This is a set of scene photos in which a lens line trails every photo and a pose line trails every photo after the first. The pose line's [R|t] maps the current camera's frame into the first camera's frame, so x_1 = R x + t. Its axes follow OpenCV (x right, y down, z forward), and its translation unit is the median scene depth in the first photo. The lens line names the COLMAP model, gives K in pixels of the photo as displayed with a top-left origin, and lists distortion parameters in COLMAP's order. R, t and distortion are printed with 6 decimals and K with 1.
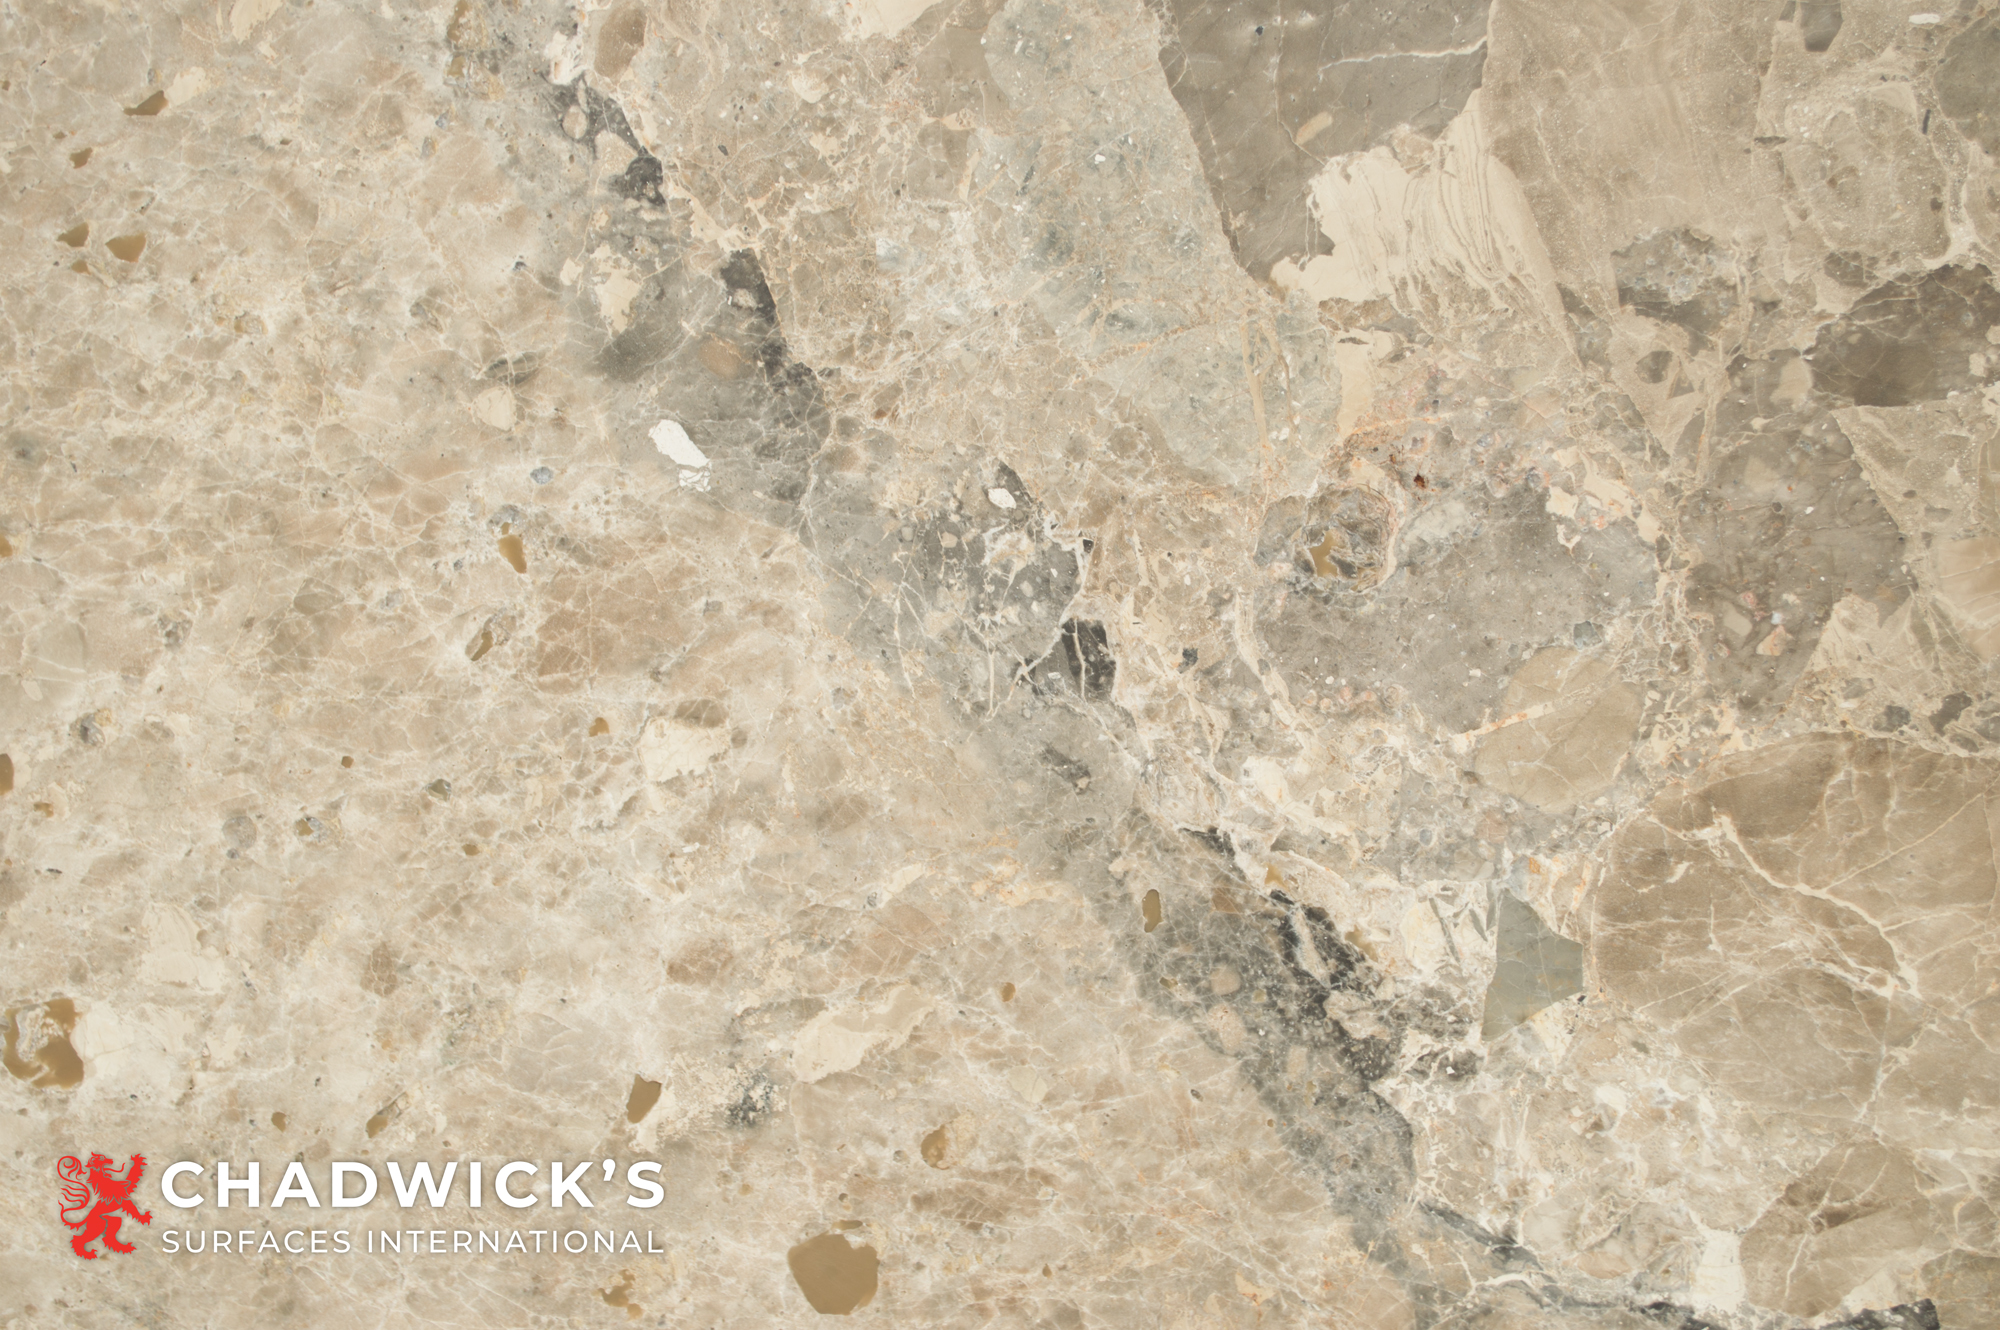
lens RADIAL K [[3153.6, 0, 1000.3], [0, 3153.6, 660.9], [0, 0, 1]] dist [-0.011290, 0.000000]
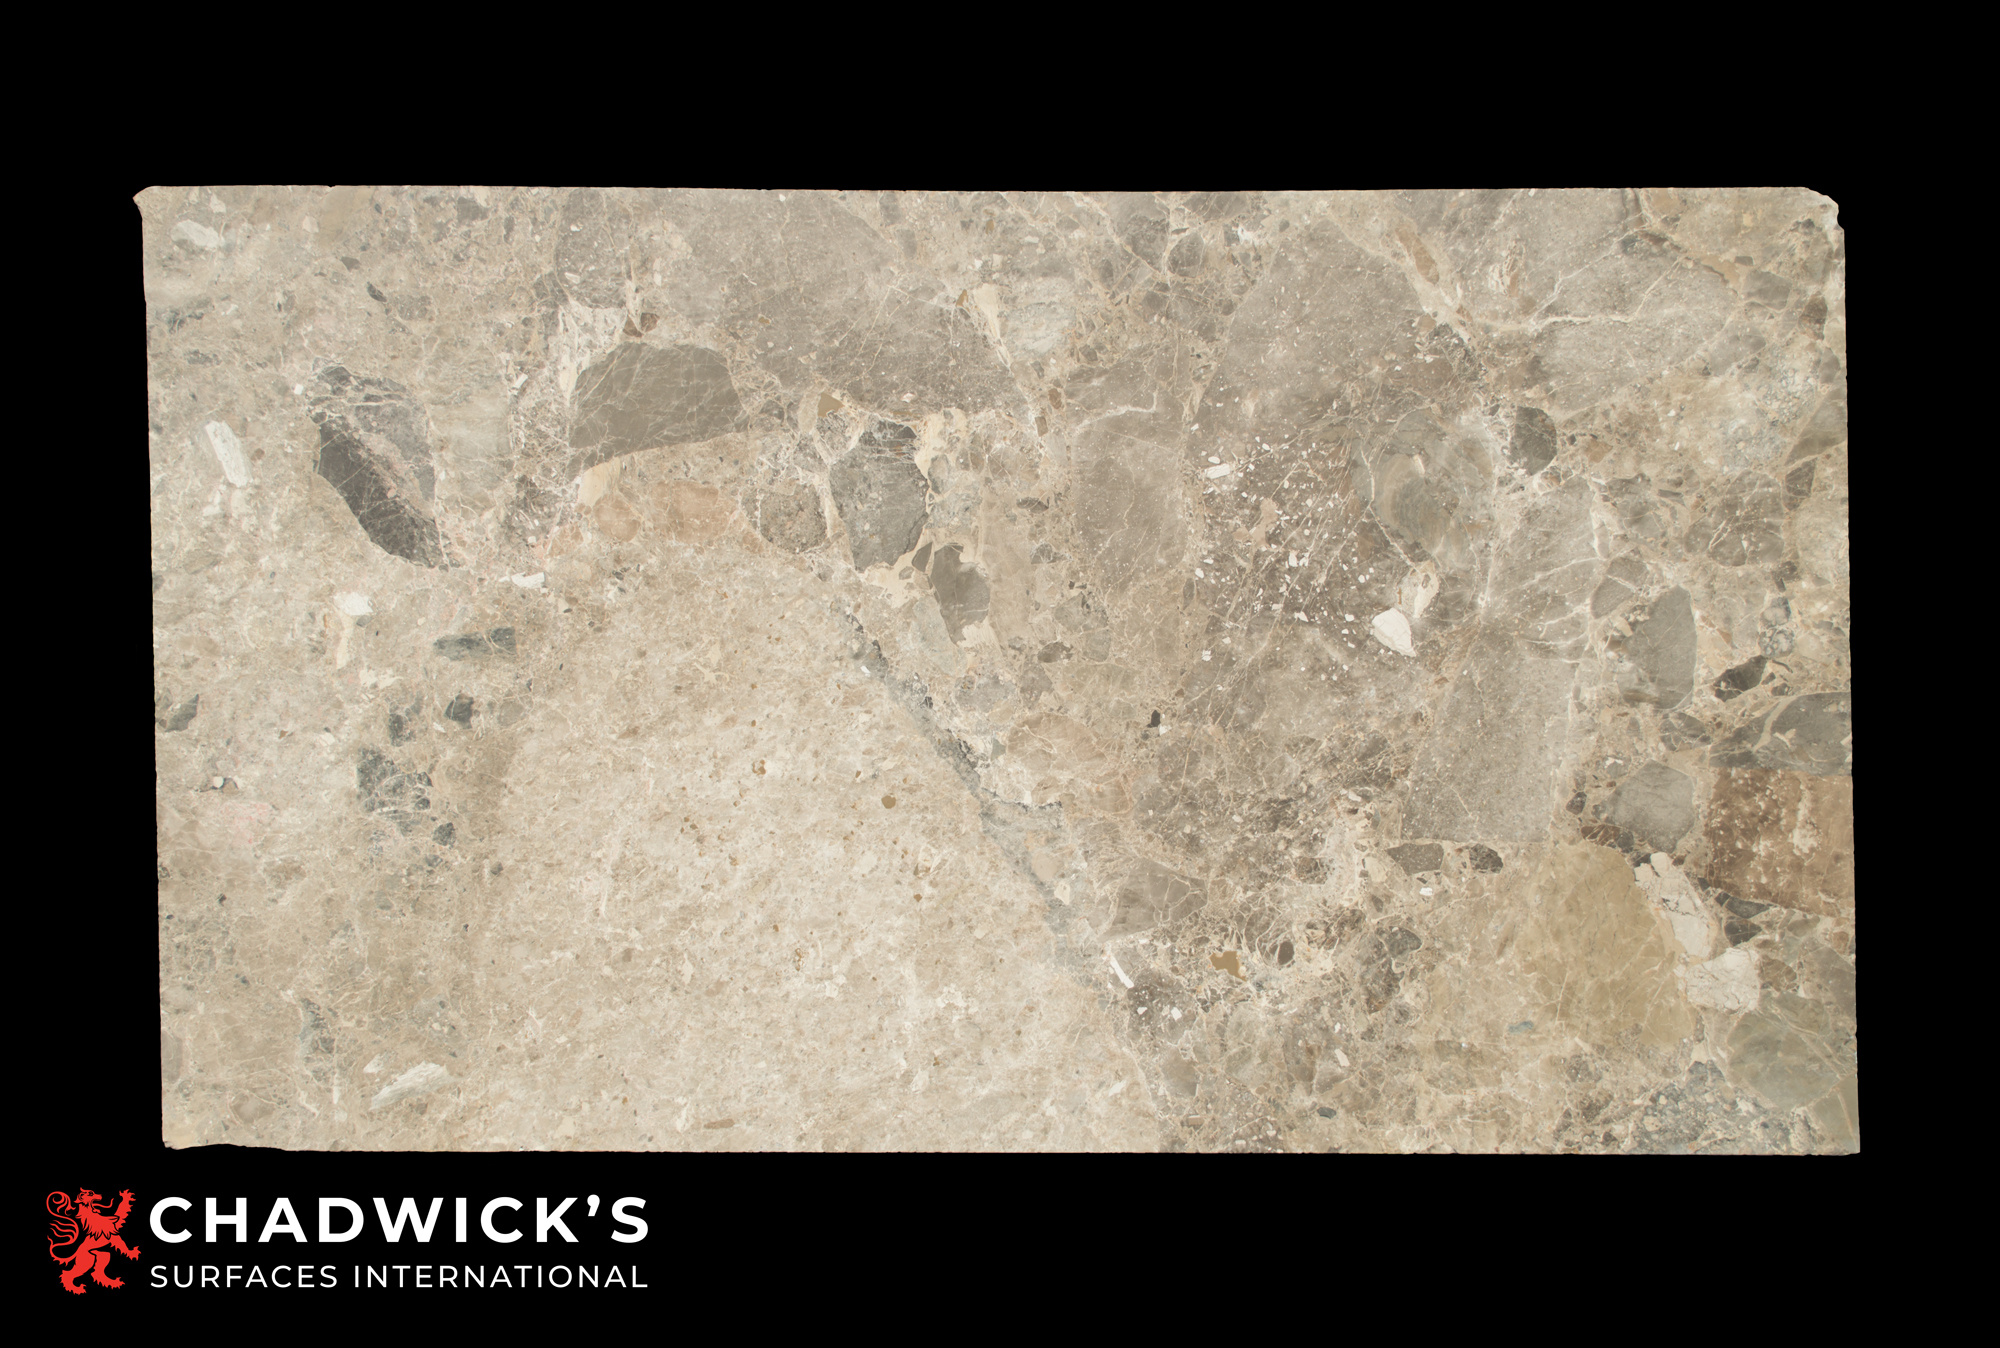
lens RADIAL K [[2099.9, 0, 994.3], [0, 2099.9, 674.4], [0, 0, 1]] dist [-0.045389, 0.000000]
pose [[0.992061, -0.003931, 0.125698, -0.379778], [0.015160, 0.995960, -0.088505, 0.324776], [-0.124842, 0.089708, 0.988113, -3.271222]]
